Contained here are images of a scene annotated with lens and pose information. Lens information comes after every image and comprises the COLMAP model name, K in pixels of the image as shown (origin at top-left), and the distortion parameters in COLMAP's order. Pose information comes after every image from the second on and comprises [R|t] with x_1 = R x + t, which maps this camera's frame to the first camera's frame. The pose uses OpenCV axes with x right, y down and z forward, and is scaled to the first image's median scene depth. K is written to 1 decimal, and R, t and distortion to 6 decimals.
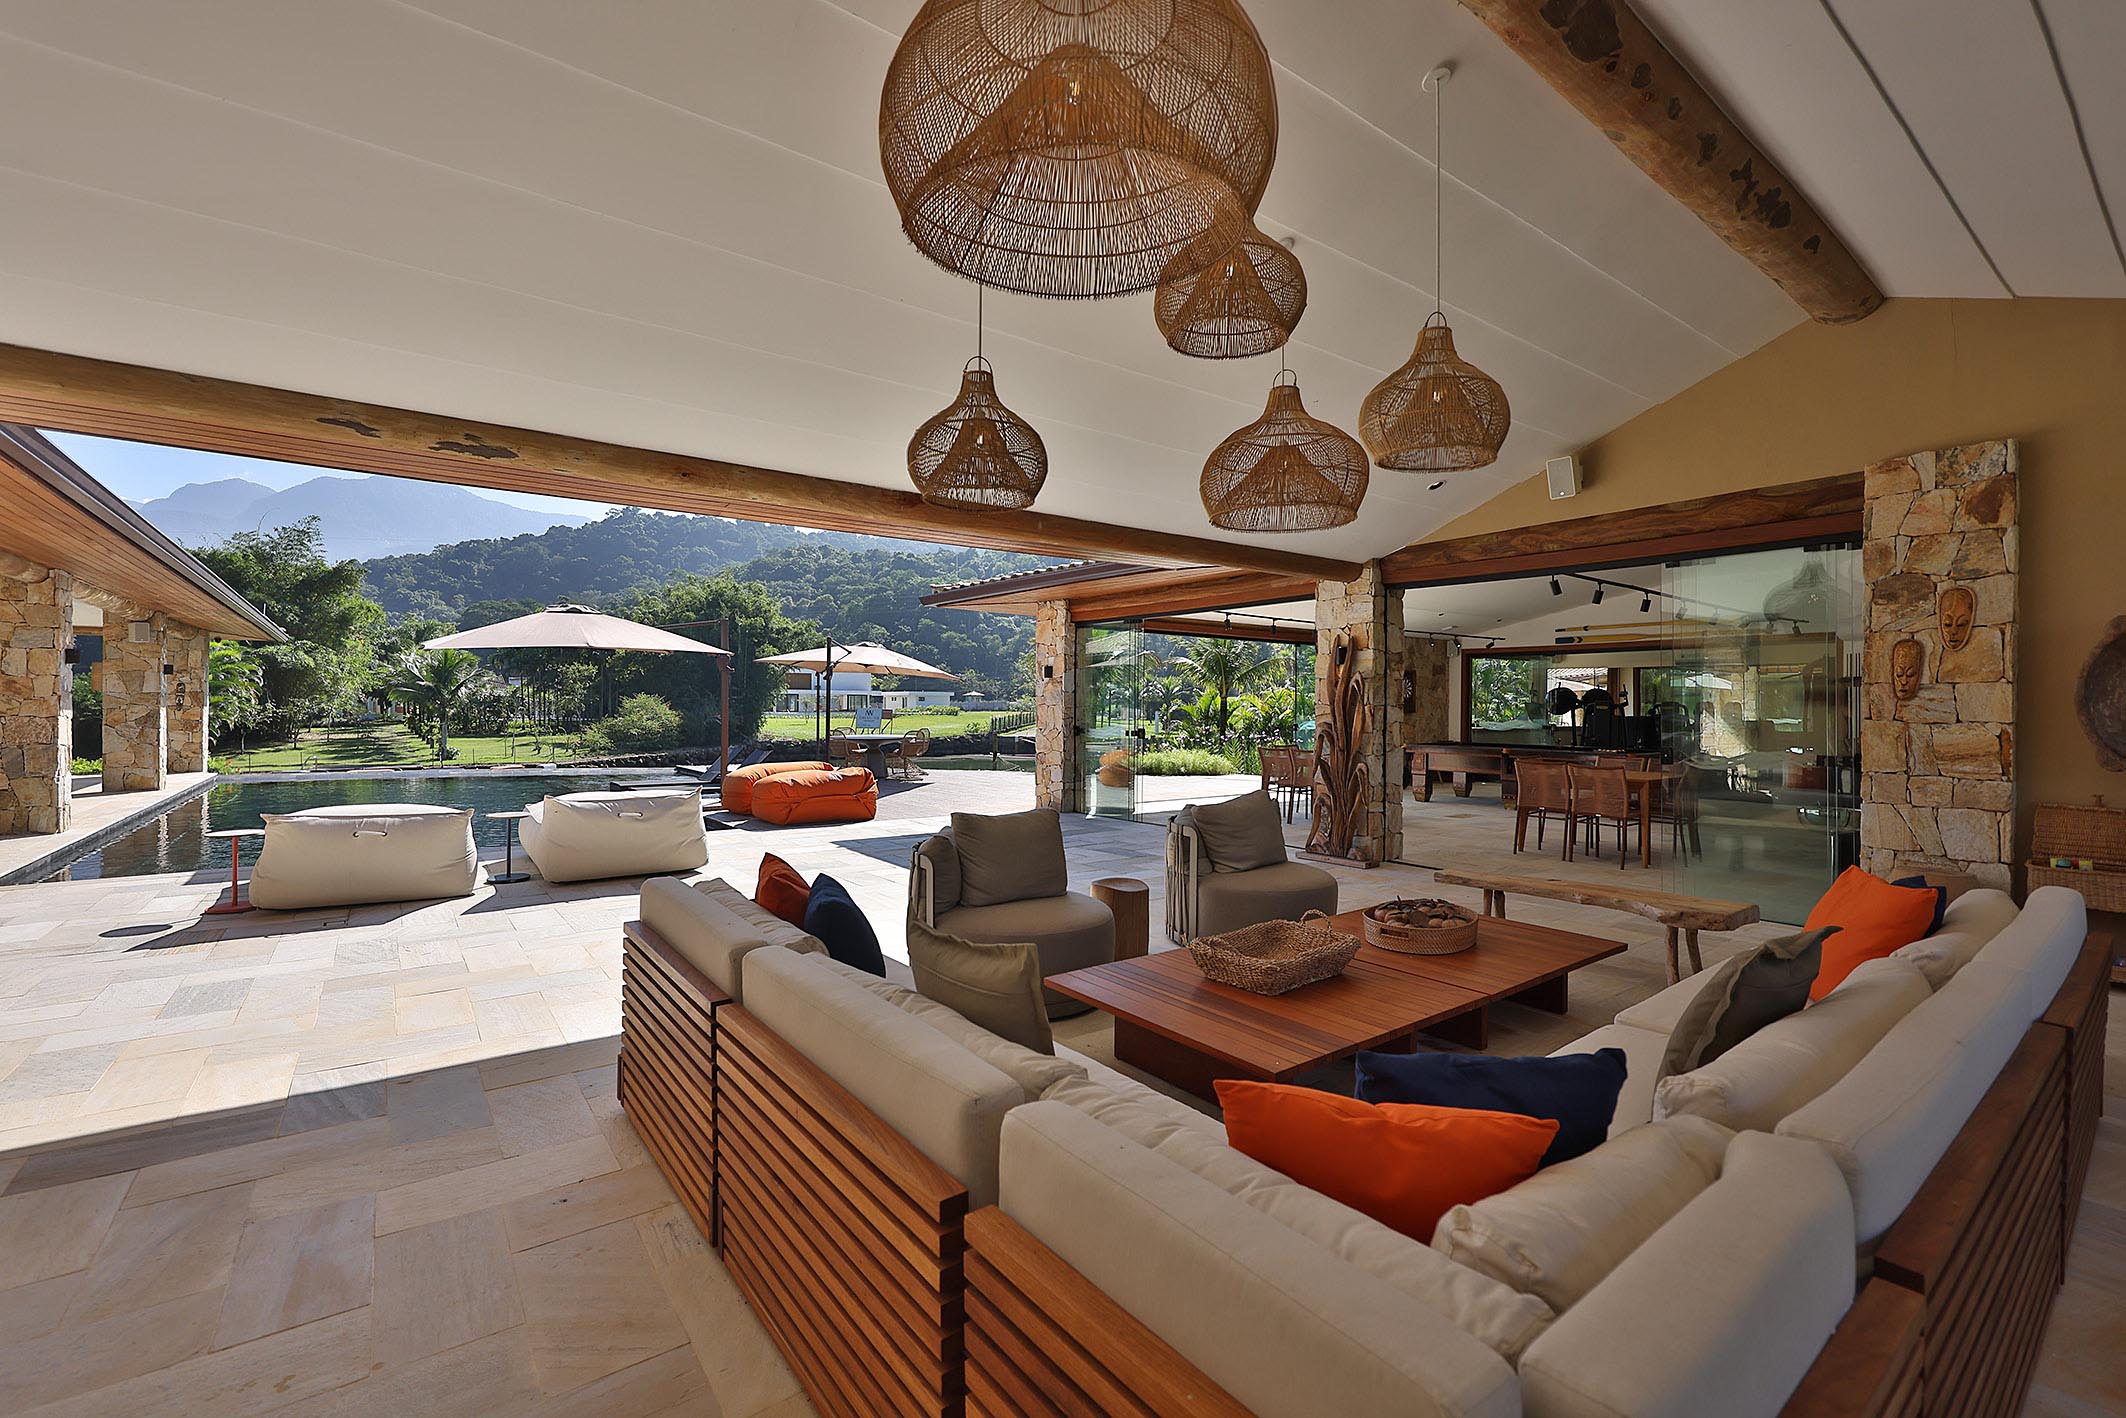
lens RADIAL K [[907.3, 0, 1050.5], [0, 907.3, 711.1], [0, 0, 1]] dist [0.003226, 0.000090]
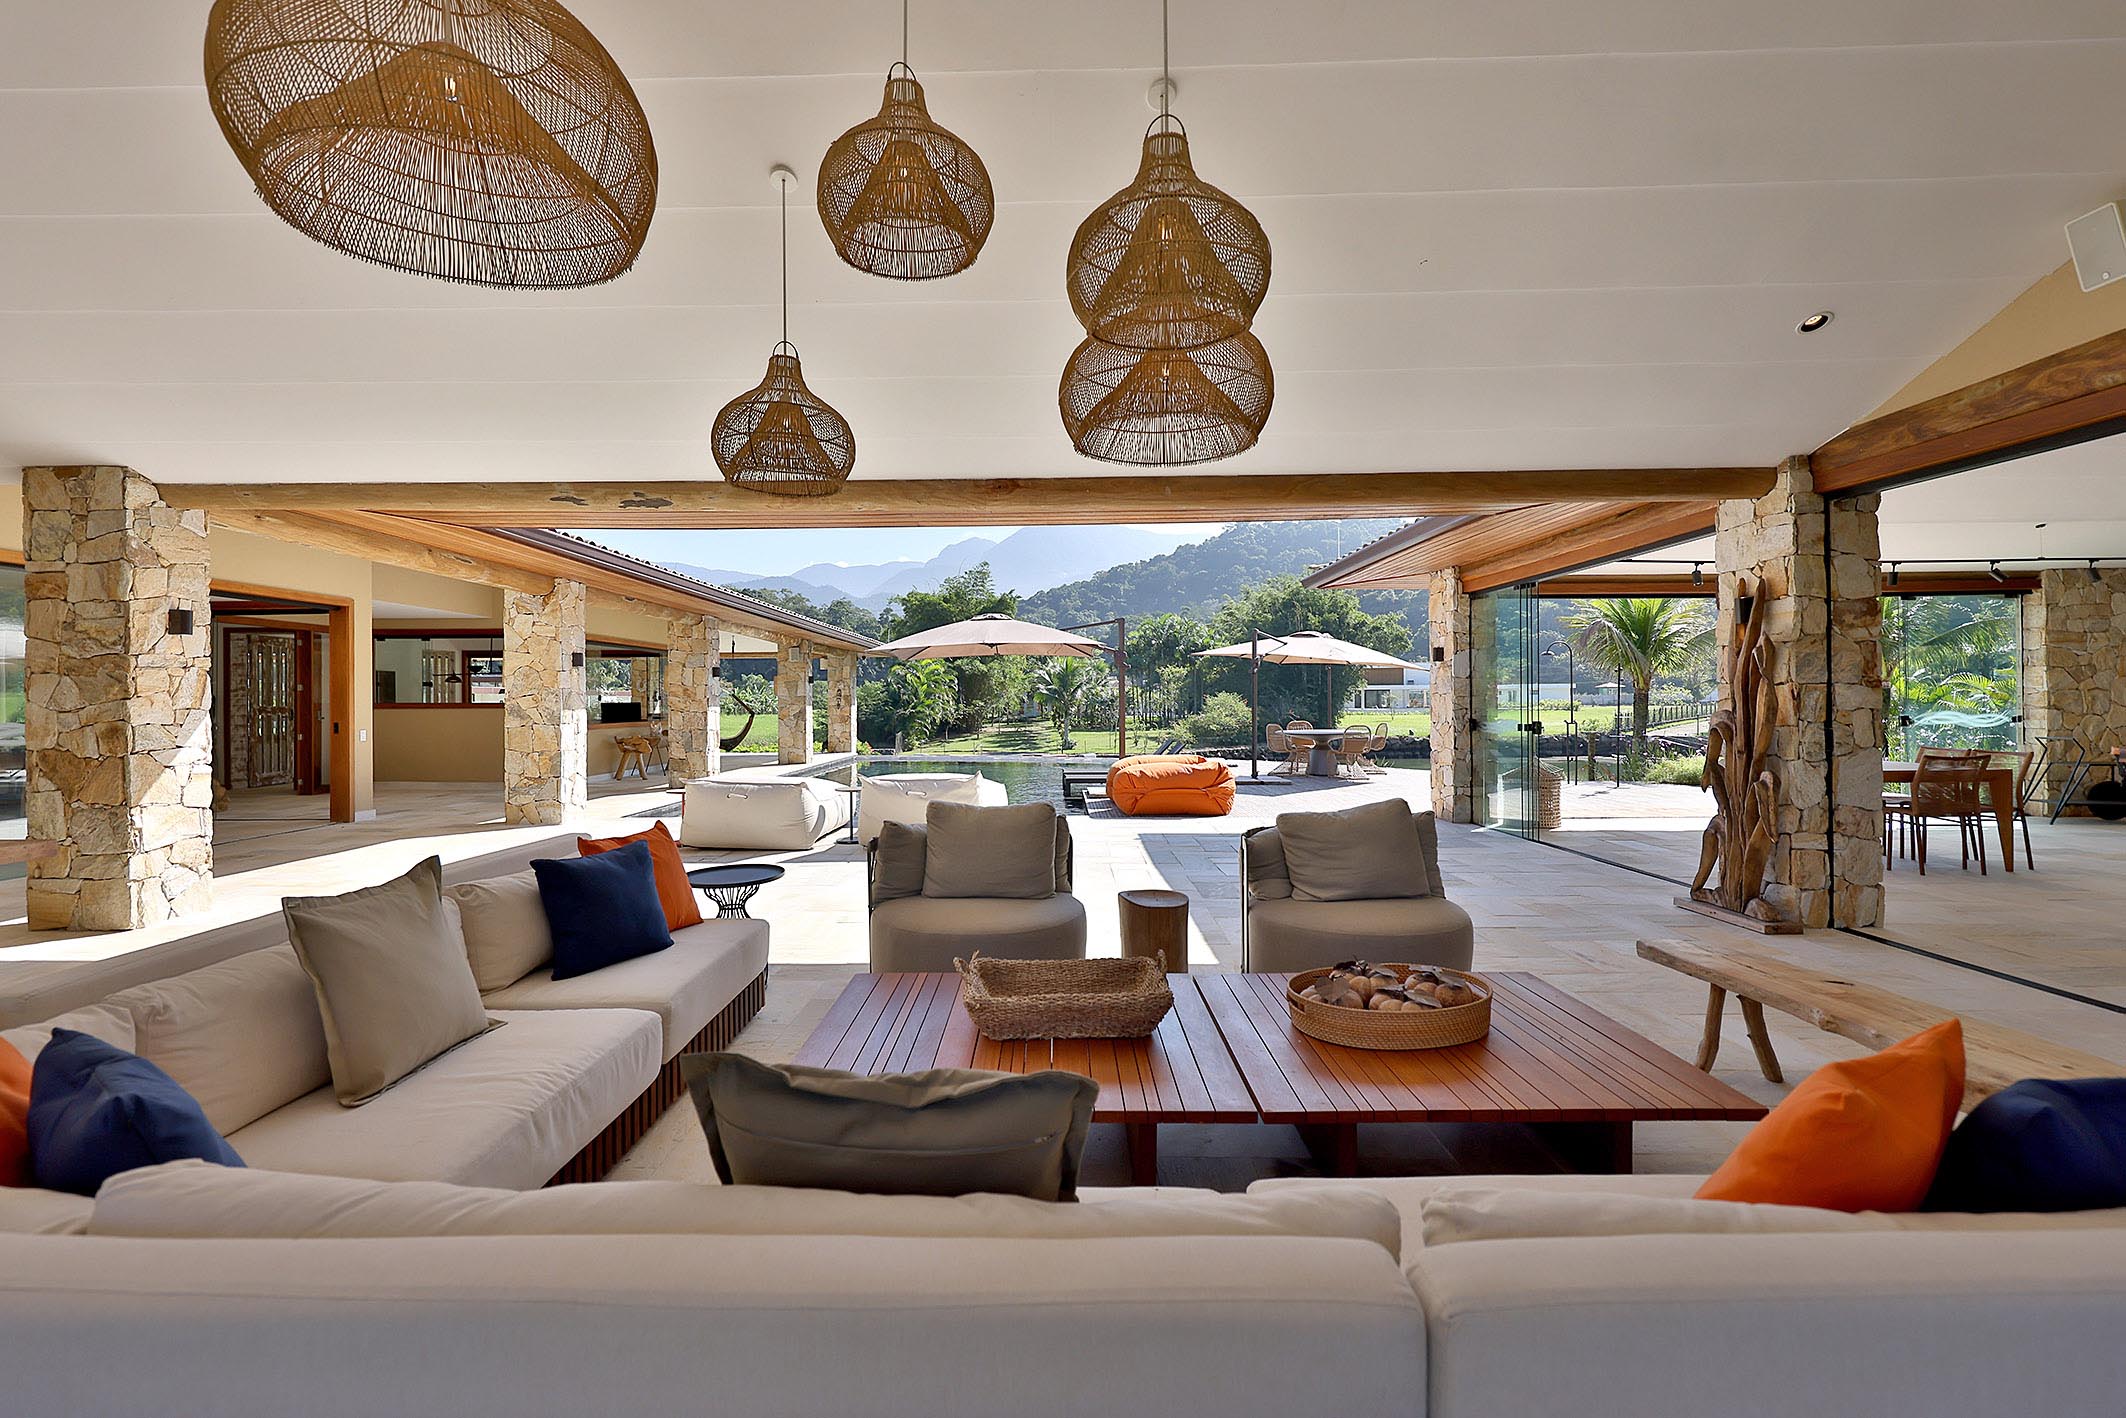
lens RADIAL K [[907.3, 0, 1048.2], [0, 907.3, 706.2], [0, 0, 1]] dist [0.003226, 0.000090]
pose [[0.794770, -0.008878, -0.606845, 0.221534], [0.007652, 0.999960, -0.004608, 0.006043], [0.606862, -0.000981, 0.794807, 0.111459]]
